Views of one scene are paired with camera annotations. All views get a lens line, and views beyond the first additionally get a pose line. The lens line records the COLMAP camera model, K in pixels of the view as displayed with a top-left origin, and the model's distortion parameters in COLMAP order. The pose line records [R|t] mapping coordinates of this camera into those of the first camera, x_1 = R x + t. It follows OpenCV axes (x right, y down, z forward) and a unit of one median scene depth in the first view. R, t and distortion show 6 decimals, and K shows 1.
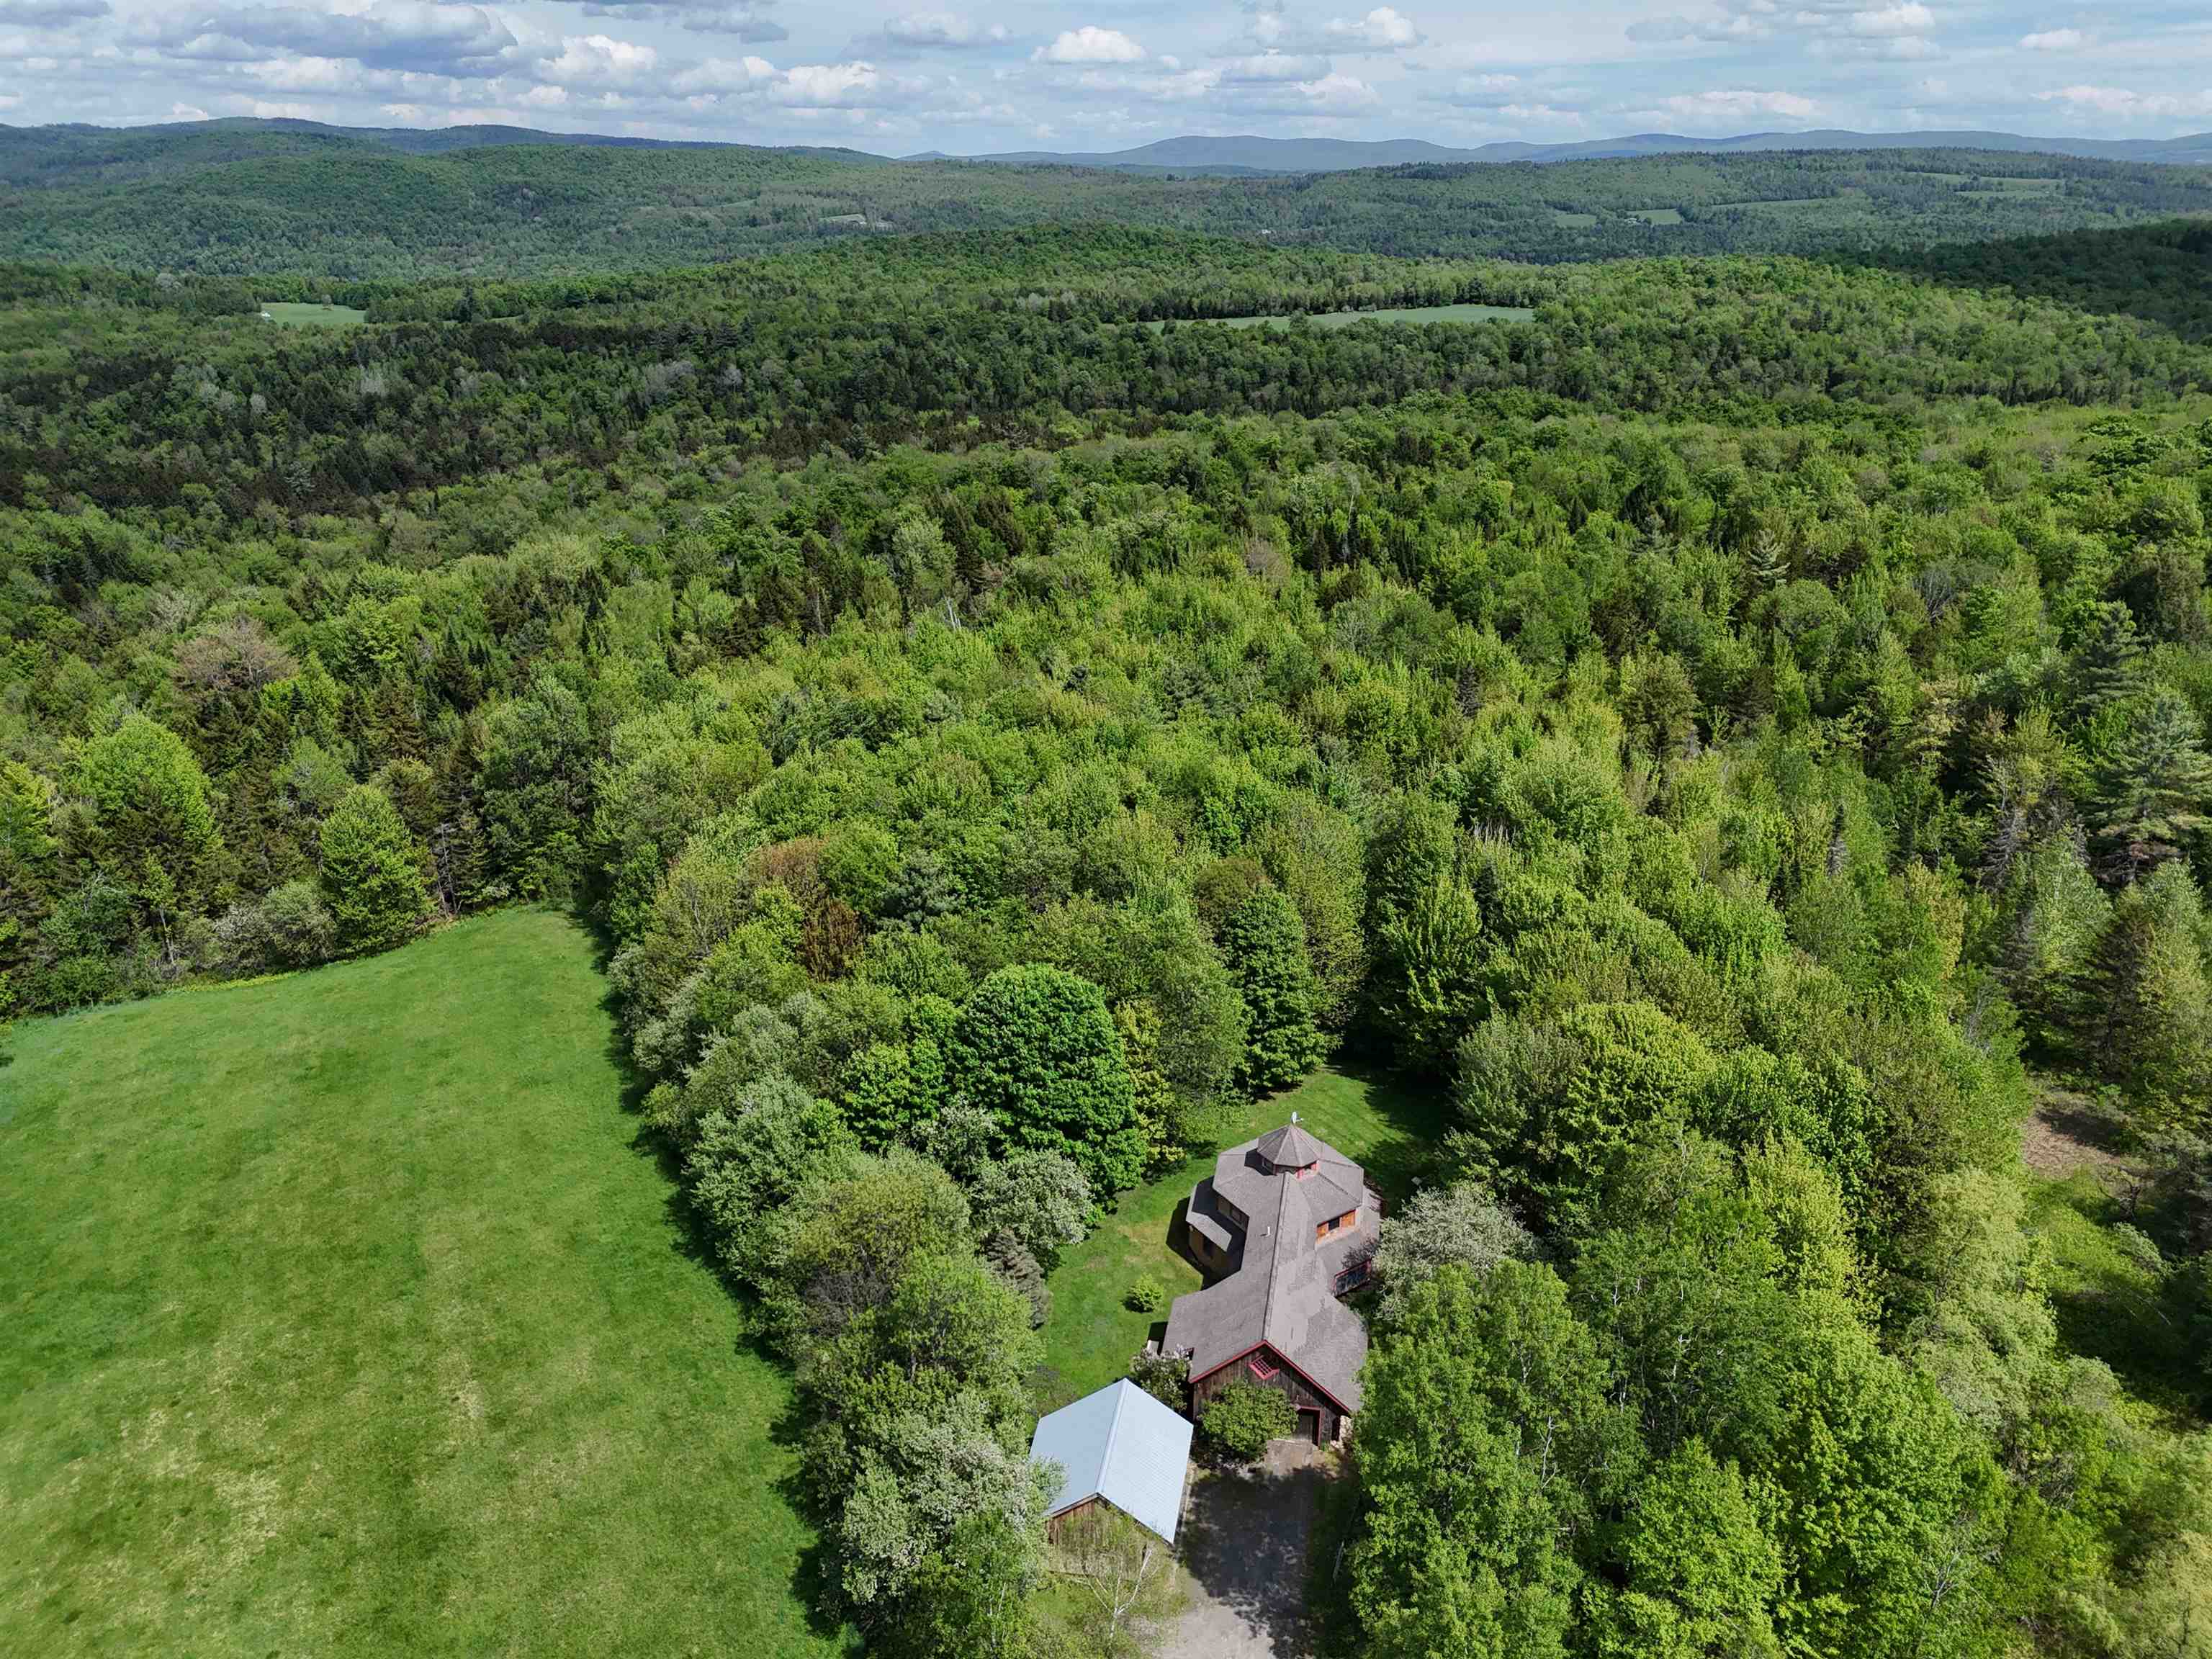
lens RADIAL K [[1638.2, 0, 1106.7], [0, 1638.2, 808.1], [0, 0, 1]] dist [0.068079, -0.060551]
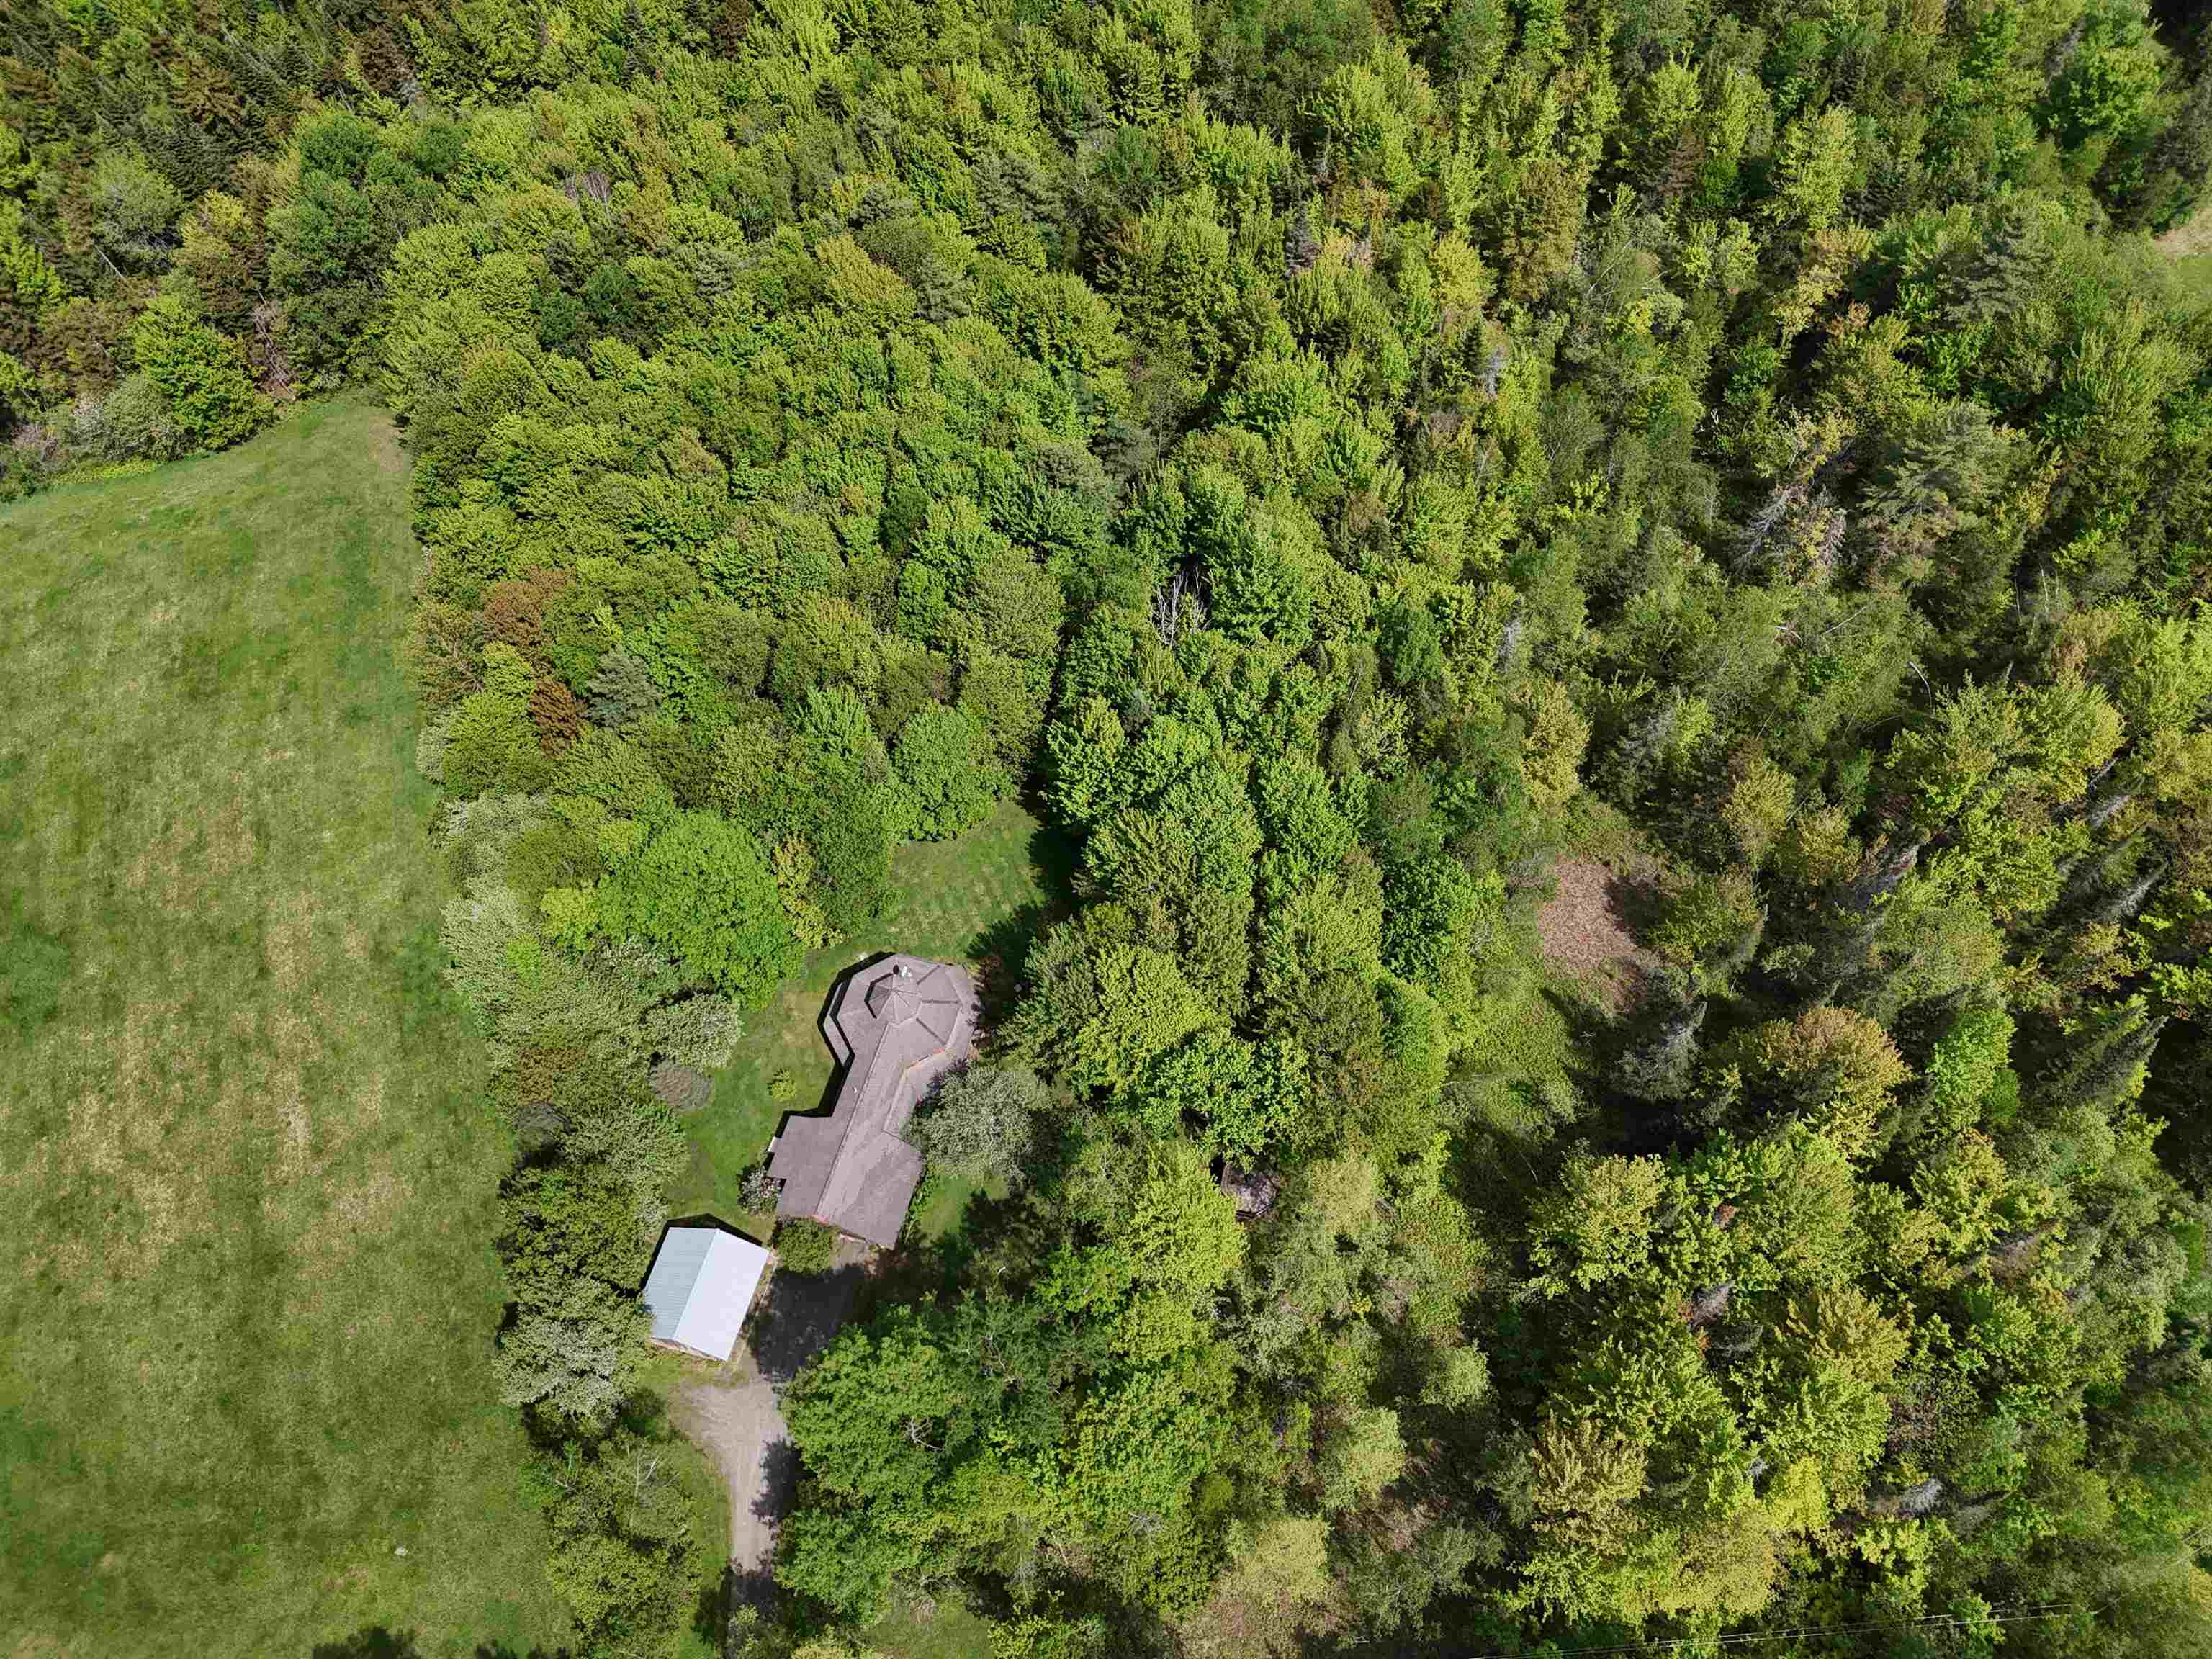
lens RADIAL K [[1638.2, 0, 1105.1], [0, 1638.2, 842.1], [0, 0, 1]] dist [0.068079, -0.060551]
pose [[0.995430, 0.074964, -0.059153, 0.193883], [-0.020414, 0.772192, 0.635061, -0.394642], [0.093285, -0.630952, 0.770194, 0.071025]]
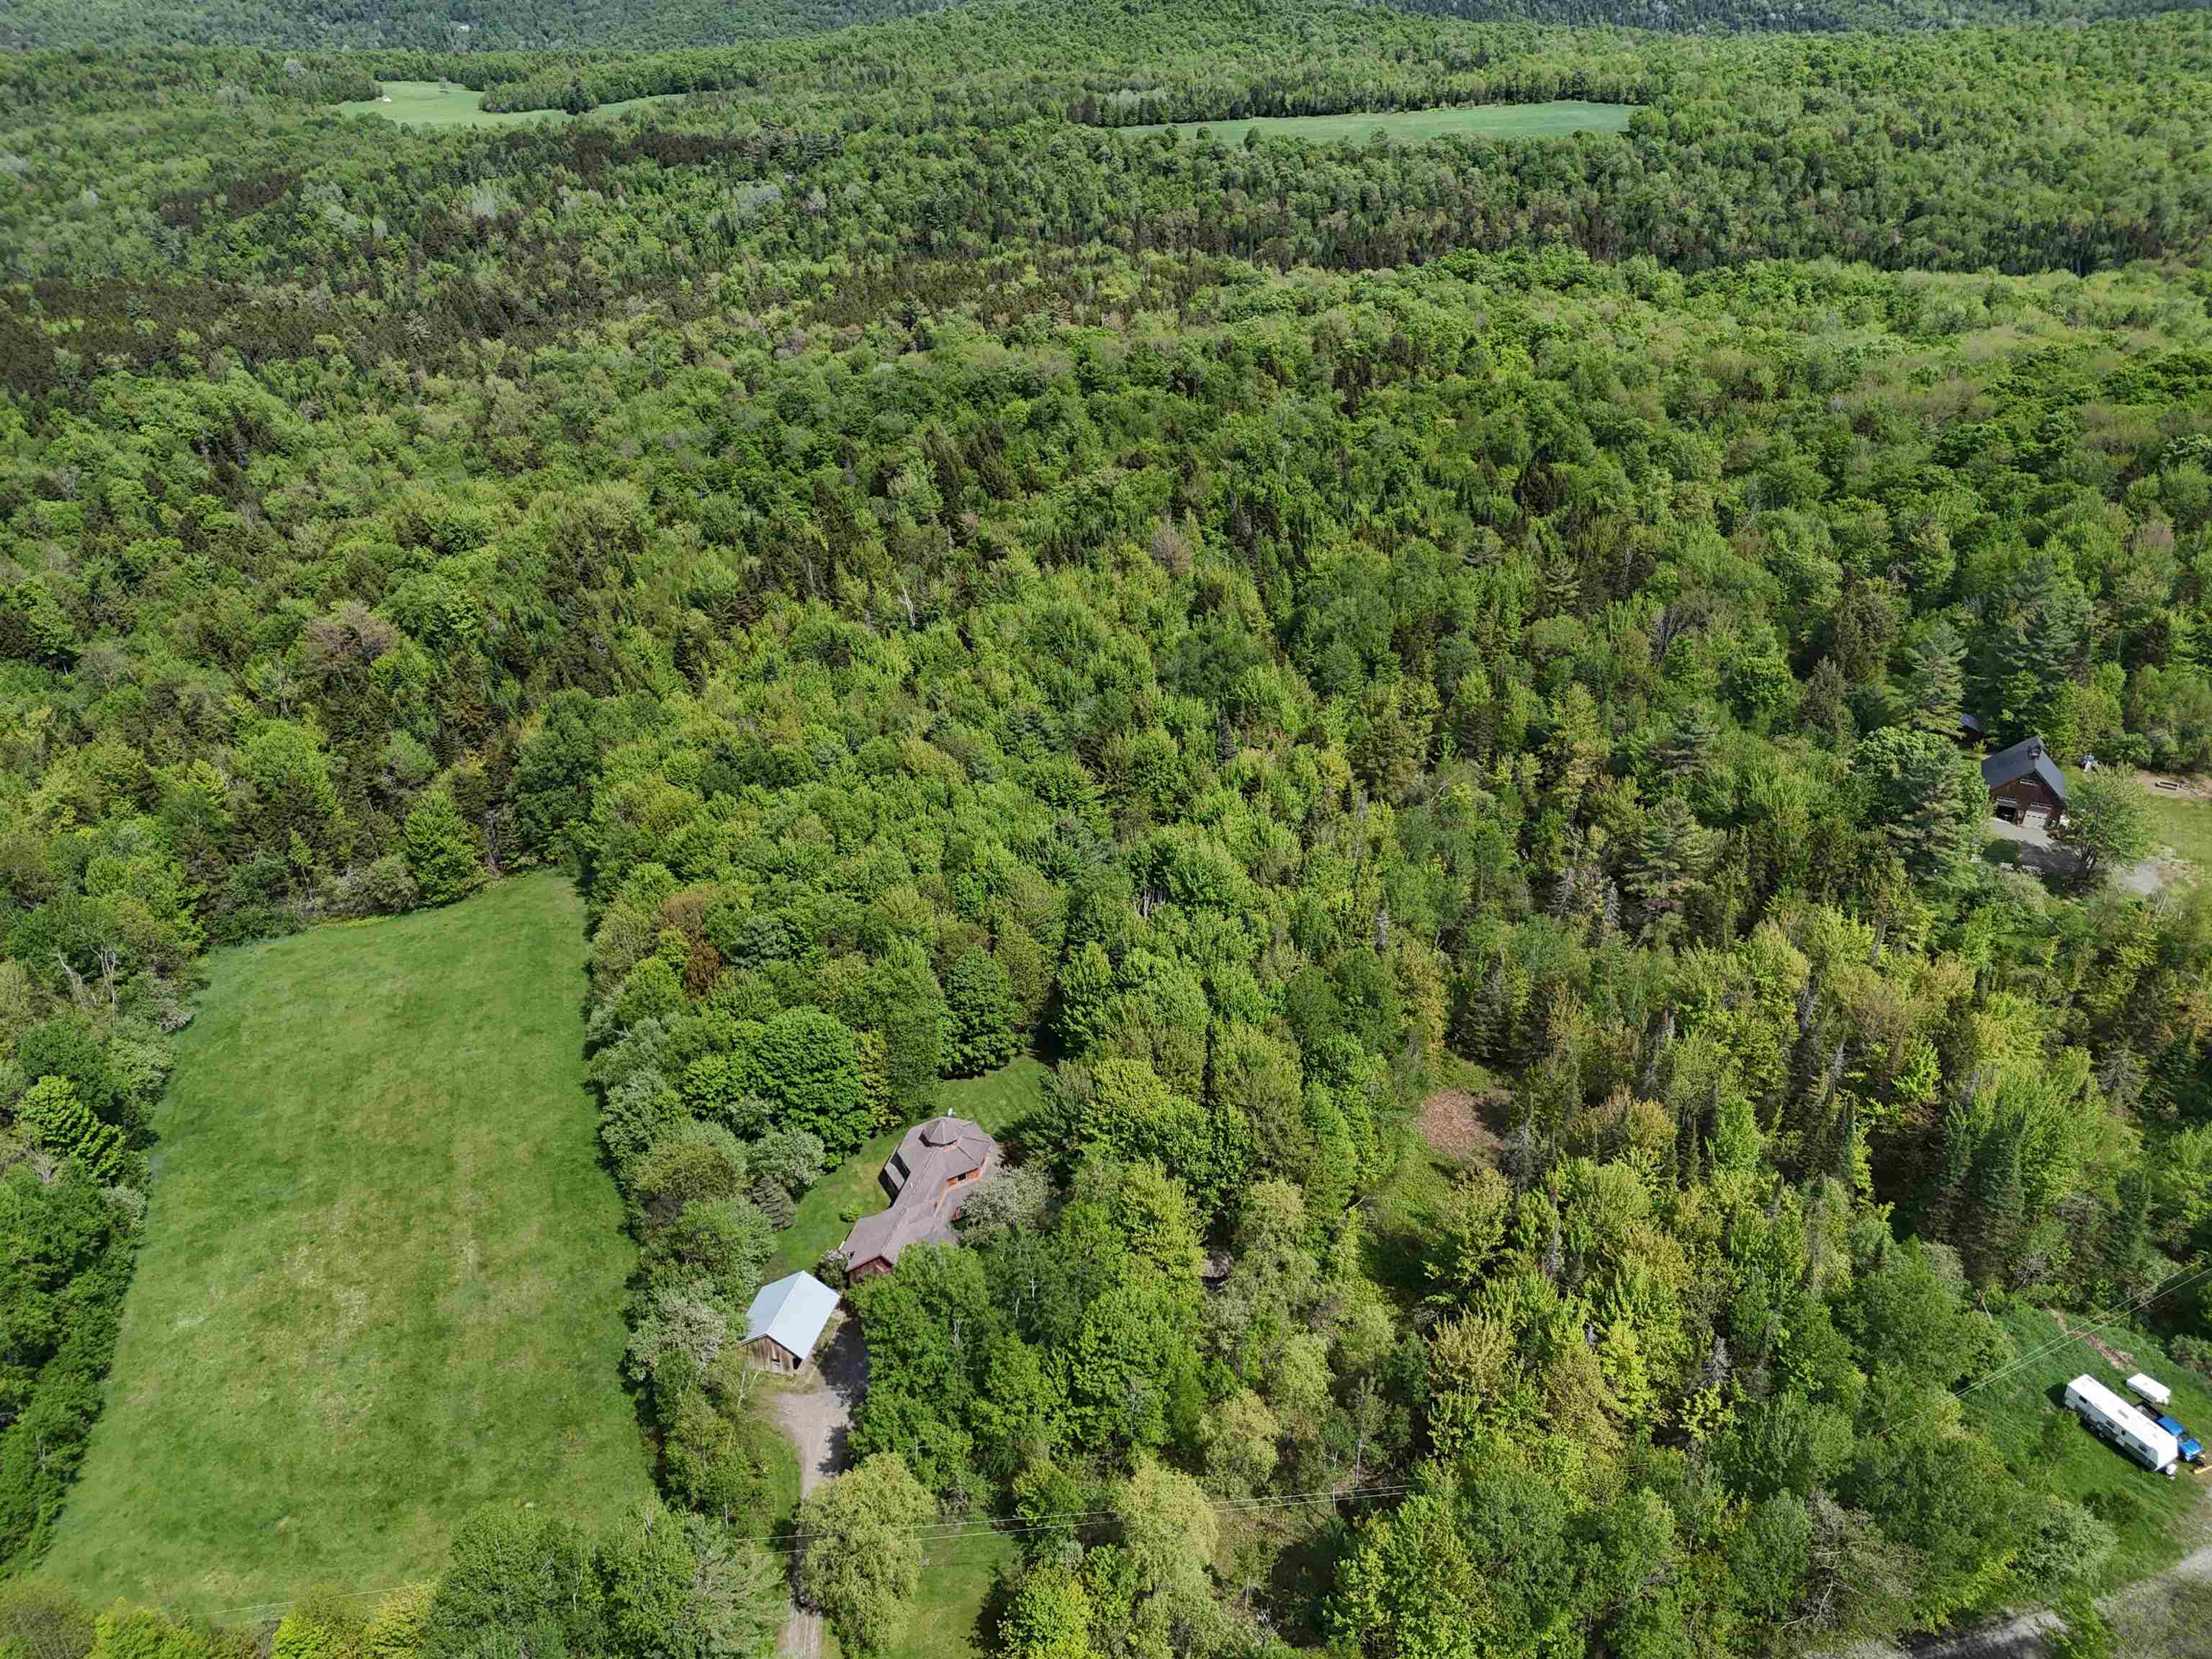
lens RADIAL K [[1638.2, 0, 1102.3], [0, 1638.2, 808.9], [0, 0, 1]] dist [0.068079, -0.060551]
pose [[0.996530, 0.035889, -0.075102, 0.223991], [-0.024380, 0.988550, 0.148910, -0.215960], [0.079586, -0.146562, 0.985995, -0.346315]]
